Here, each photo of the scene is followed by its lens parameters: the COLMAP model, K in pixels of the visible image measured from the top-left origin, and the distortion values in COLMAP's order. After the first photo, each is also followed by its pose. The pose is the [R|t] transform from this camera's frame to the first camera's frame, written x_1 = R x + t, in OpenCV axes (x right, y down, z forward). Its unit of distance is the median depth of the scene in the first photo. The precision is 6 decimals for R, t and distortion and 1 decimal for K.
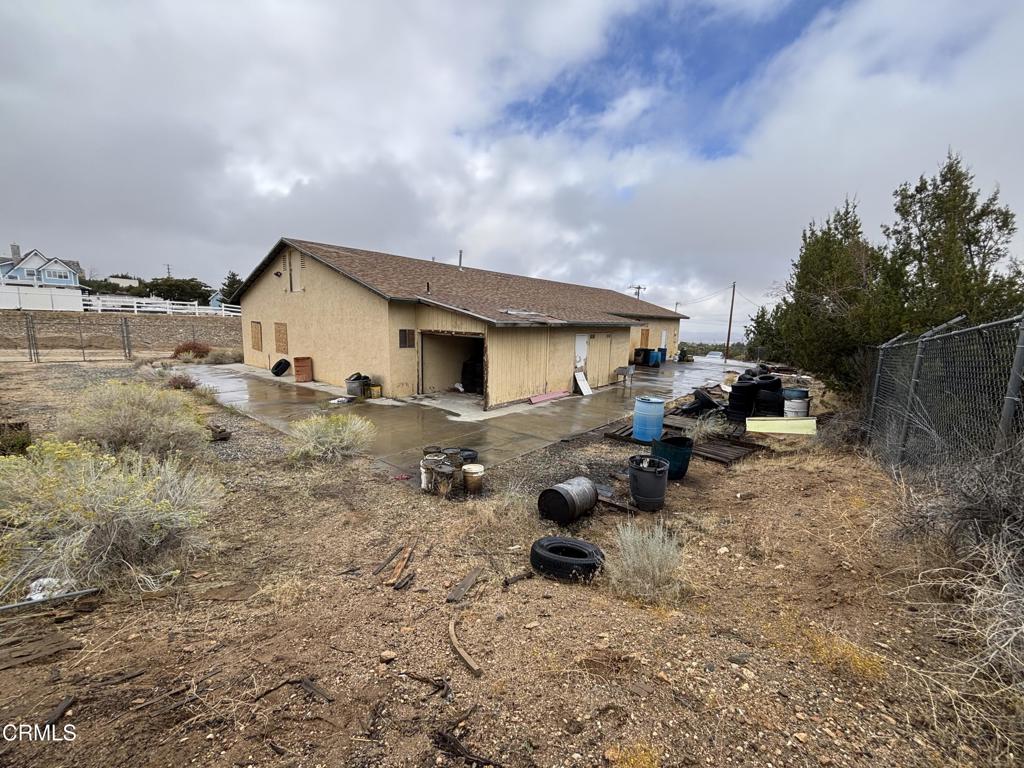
lens RADIAL K [[404.5, 0, 512.0], [0, 404.5, 384.0], [0, 0, 1]] dist [-0.000386, -0.000423]
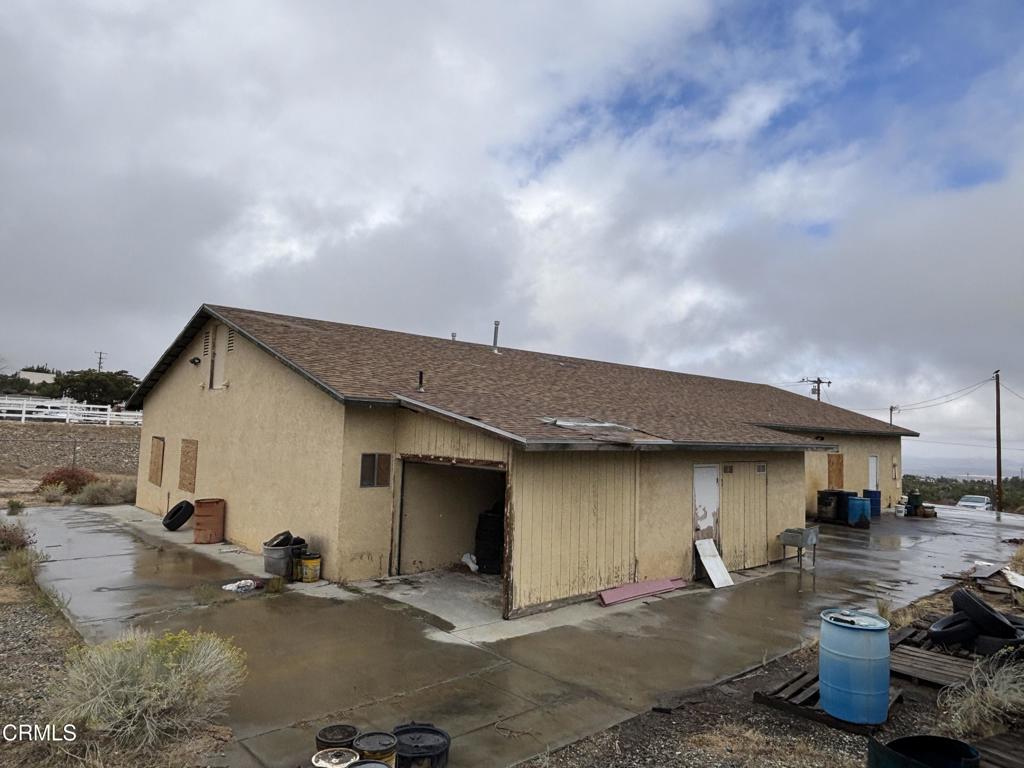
lens RADIAL K [[656.5, 0, 512.0], [0, 656.5, 384.0], [0, 0, 1]] dist [0.065596, -0.111085]
pose [[0.990511, -0.004383, -0.137361, 0.041882], [-0.027412, 0.973108, -0.228714, -0.022684], [0.134670, 0.230309, 0.963754, 0.115452]]
